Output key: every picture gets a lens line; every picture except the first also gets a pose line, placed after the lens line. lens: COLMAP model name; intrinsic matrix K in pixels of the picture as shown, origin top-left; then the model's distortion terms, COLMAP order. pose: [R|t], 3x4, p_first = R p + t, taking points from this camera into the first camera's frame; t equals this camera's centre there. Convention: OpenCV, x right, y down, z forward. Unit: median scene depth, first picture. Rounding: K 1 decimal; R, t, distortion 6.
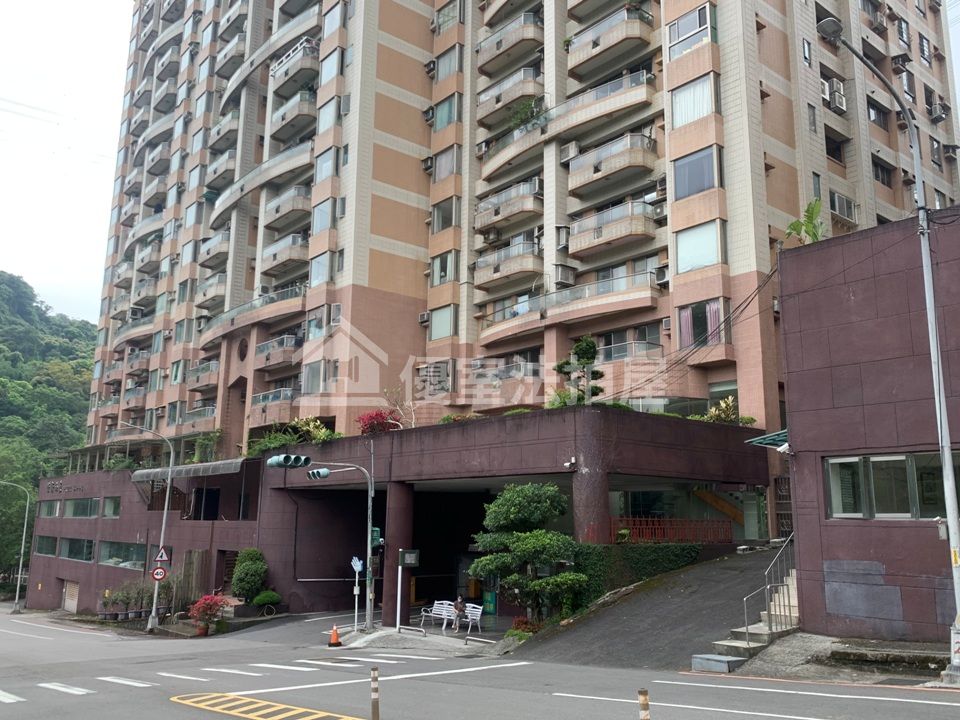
lens RADIAL K [[829.6, 0, 486.2], [0, 829.6, 355.7], [0, 0, 1]] dist [0.062224, -0.133754]
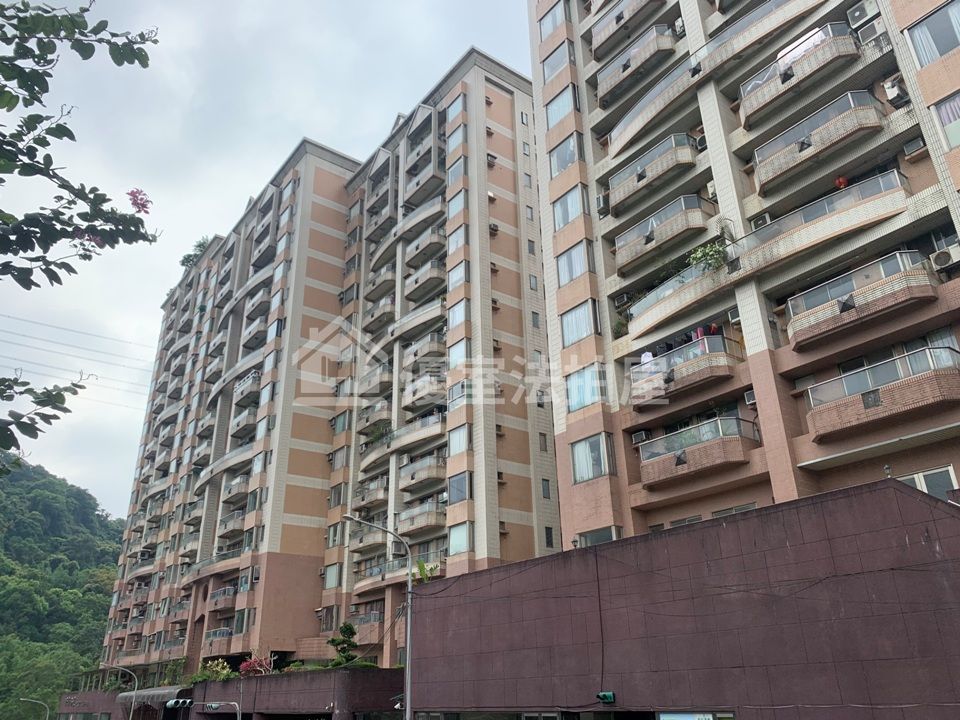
lens RADIAL K [[744.0, 0, 477.4], [0, 744.0, 355.5], [0, 0, 1]] dist [0.034326, -0.044728]
pose [[0.998164, -0.051921, -0.031199, 0.228040], [0.043361, 0.972107, -0.230494, -0.091654], [0.042297, 0.228718, 0.972573, -0.276535]]
